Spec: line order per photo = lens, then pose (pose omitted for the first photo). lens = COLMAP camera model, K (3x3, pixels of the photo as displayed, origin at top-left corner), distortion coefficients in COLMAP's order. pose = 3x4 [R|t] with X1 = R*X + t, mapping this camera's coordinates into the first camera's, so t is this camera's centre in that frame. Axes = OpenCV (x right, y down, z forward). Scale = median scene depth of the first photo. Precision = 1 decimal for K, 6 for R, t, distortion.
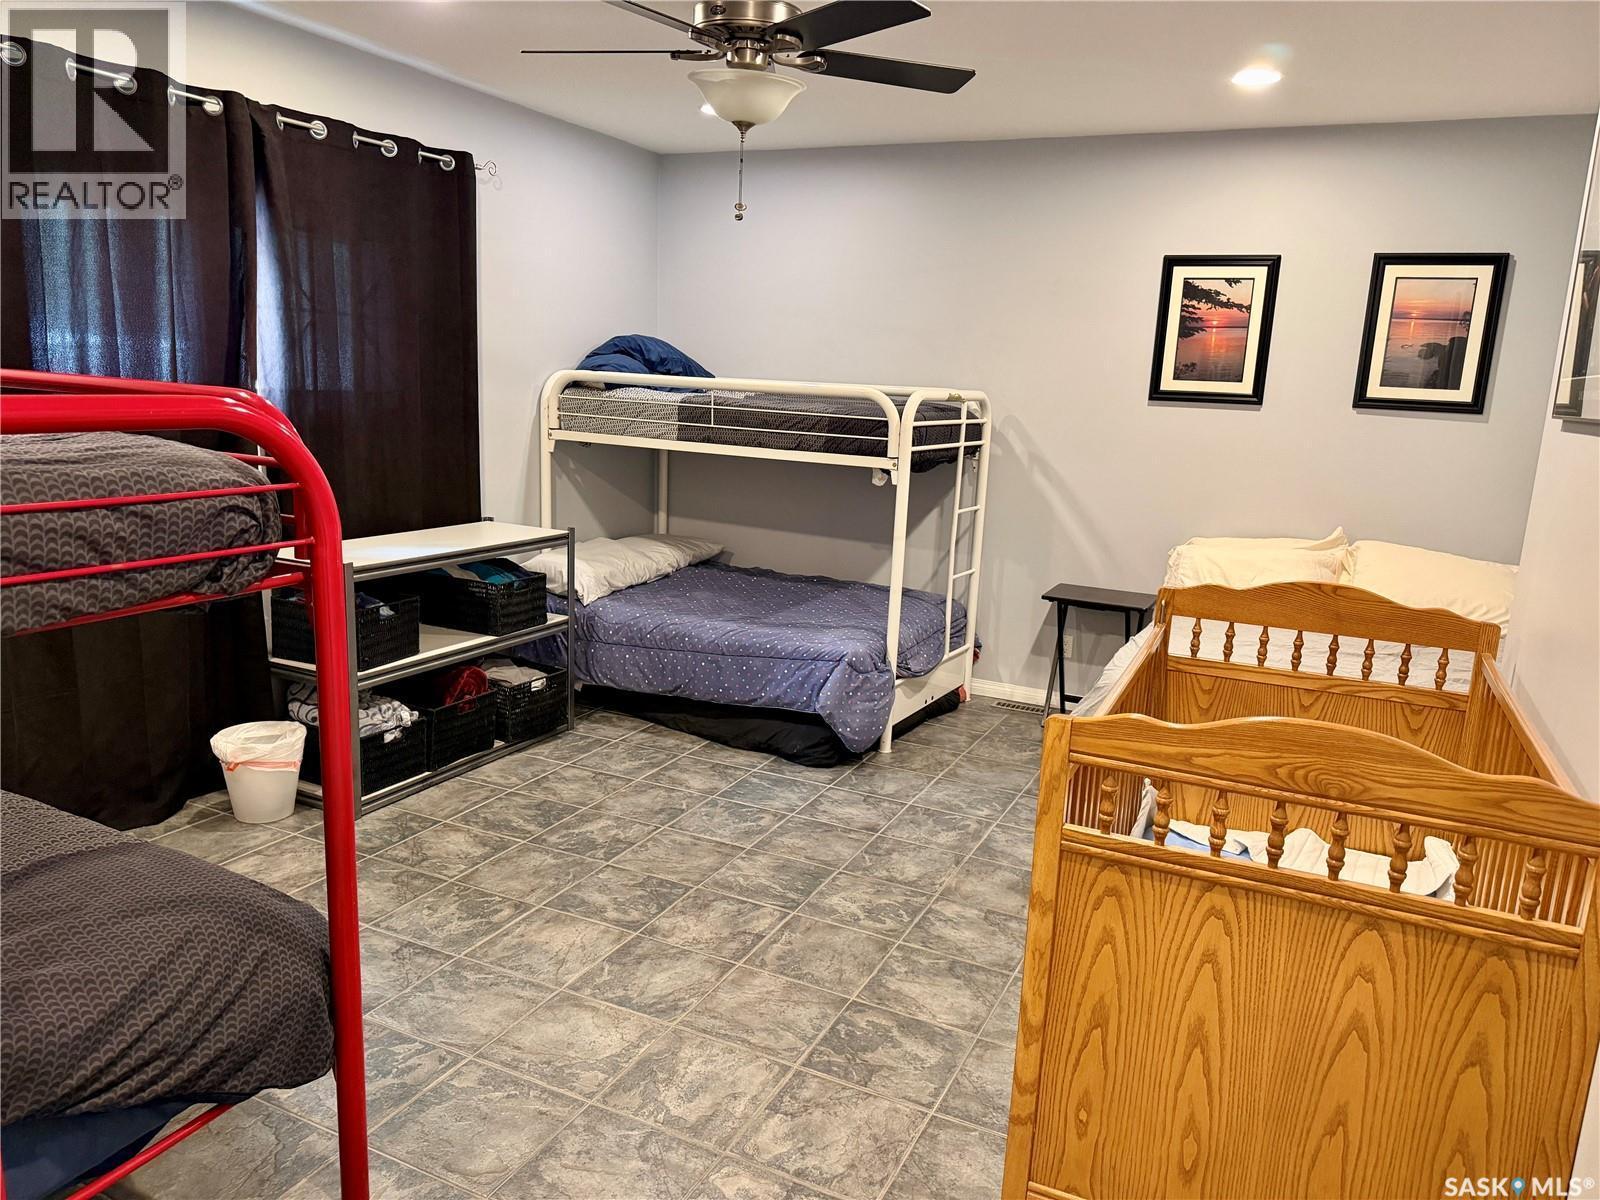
lens RADIAL K [[1108.2, 0, 796.0], [0, 1108.2, 600.2], [0, 0, 1]] dist [0.001083, -0.022787]
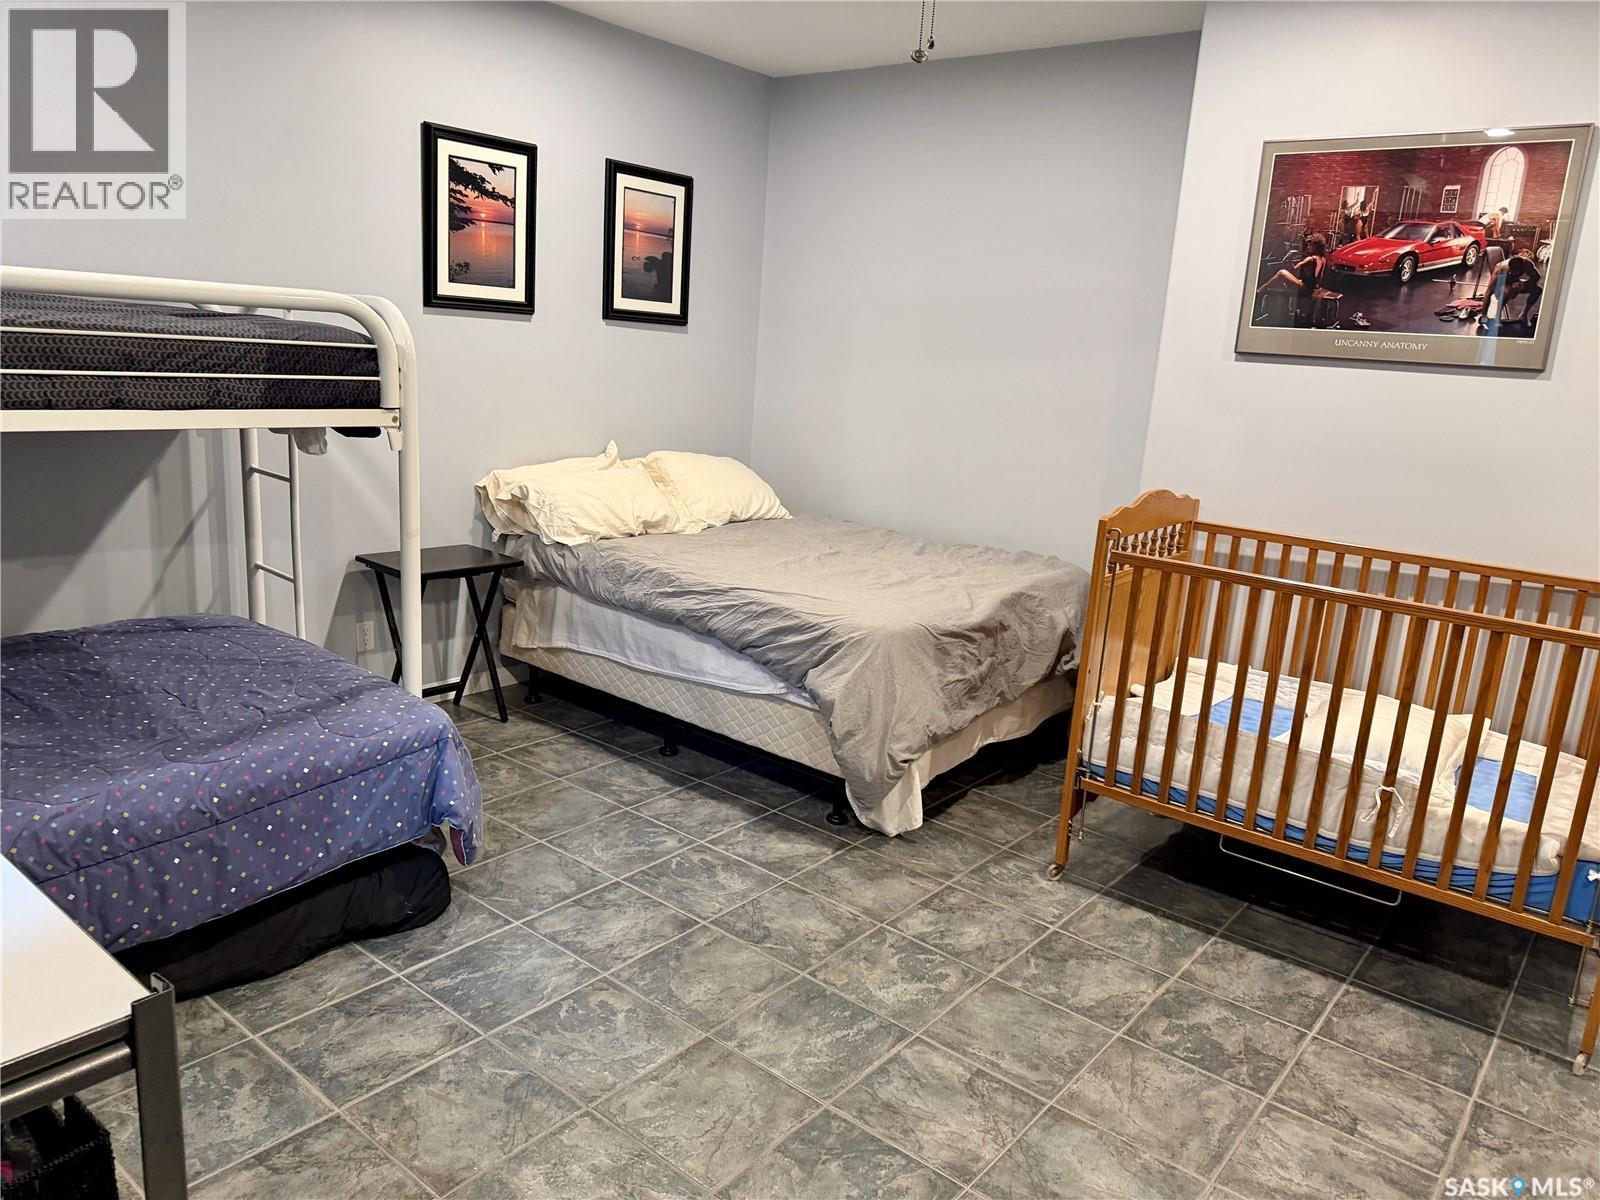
lens RADIAL K [[1108.2, 0, 799.2], [0, 1108.2, 600.6], [0, 0, 1]] dist [0.001083, -0.022787]
pose [[0.228492, -0.246986, 0.941695, -0.468282], [0.139069, 0.965644, 0.219524, -0.126965], [-0.963562, 0.080801, 0.254990, 0.616661]]
